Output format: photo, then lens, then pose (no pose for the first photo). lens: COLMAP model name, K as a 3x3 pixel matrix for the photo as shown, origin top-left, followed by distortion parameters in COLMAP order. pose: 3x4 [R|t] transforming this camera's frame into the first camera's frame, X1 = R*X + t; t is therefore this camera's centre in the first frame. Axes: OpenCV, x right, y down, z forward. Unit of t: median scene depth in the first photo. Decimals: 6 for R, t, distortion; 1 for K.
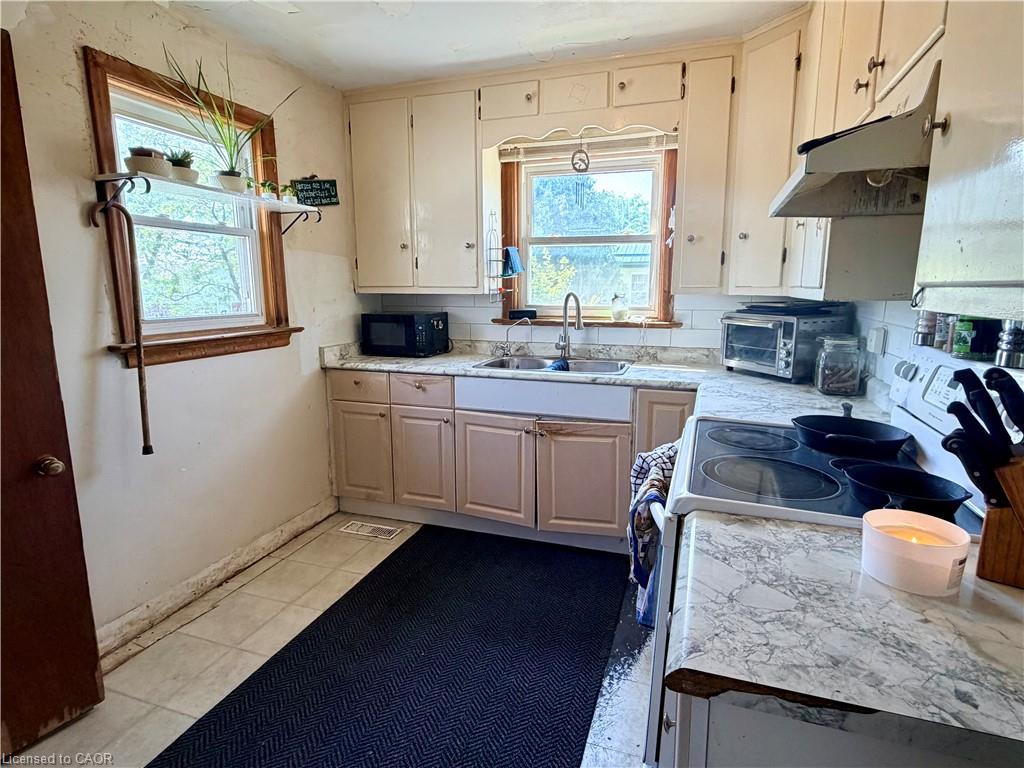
lens RADIAL K [[552.0, 0, 512.7], [0, 552.0, 382.4], [0, 0, 1]] dist [0.000890, -0.000322]
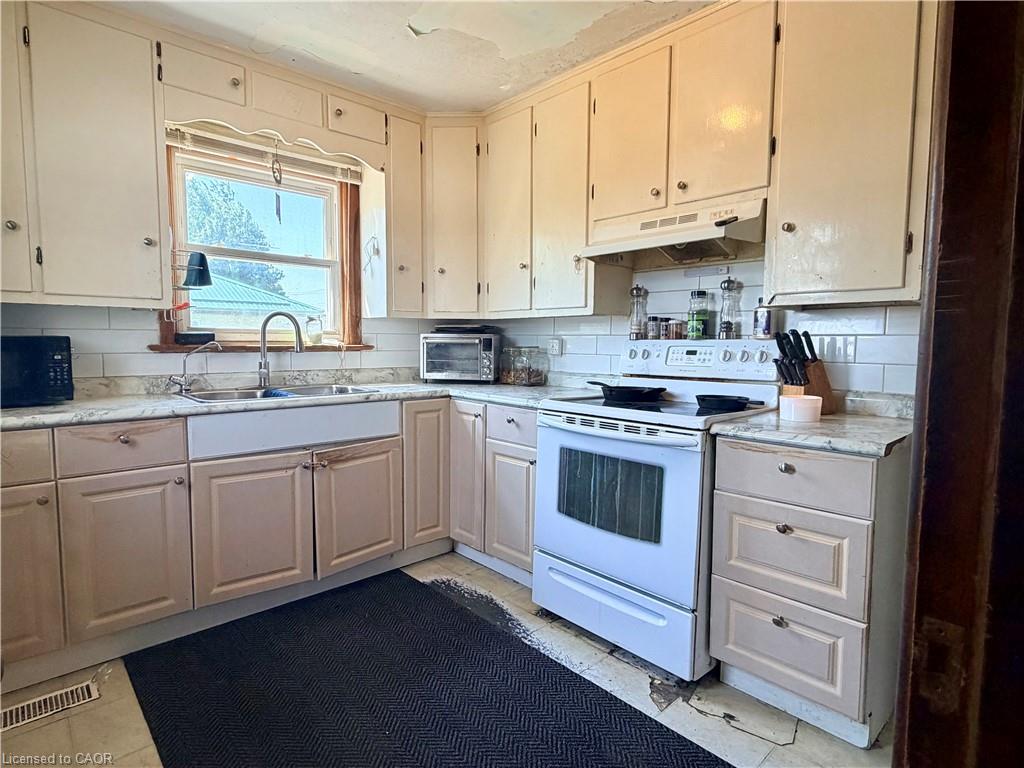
lens RADIAL K [[552.0, 0, 510.7], [0, 552.0, 383.6], [0, 0, 1]] dist [0.000890, -0.000322]
pose [[0.469467, -0.064265, 0.880608, -0.532029], [0.146117, 0.989251, -0.005703, 0.011589], [-0.870776, 0.131349, 0.473811, 0.274249]]
